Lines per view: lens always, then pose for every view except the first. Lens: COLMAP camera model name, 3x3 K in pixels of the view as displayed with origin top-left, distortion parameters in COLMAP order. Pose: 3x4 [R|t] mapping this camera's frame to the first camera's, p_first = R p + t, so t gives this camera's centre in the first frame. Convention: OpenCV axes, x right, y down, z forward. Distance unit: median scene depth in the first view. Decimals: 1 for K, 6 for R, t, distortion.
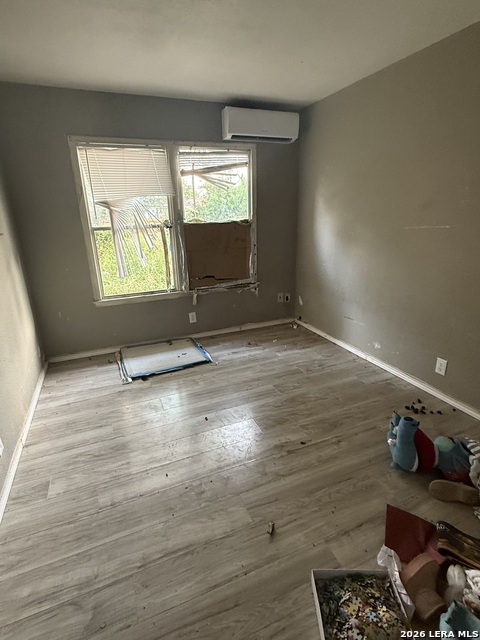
lens RADIAL K [[330.5, 0, 242.2], [0, 330.5, 320.3], [0, 0, 1]] dist [0.003907, 0.000223]
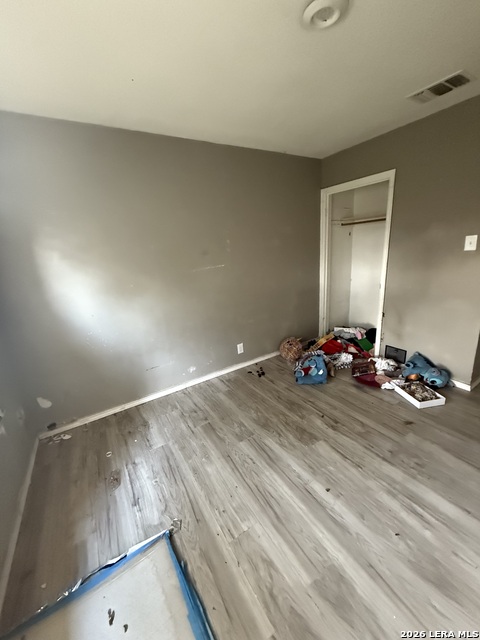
lens RADIAL K [[258.6, 0, 242.0], [0, 258.6, 316.3], [0, 0, 1]] dist [-0.000262, -0.000138]
pose [[-0.158854, -0.225122, 0.961294, -0.469758], [0.381693, 0.883949, 0.270084, -0.273823], [-0.910536, 0.409822, -0.054491, 0.808628]]
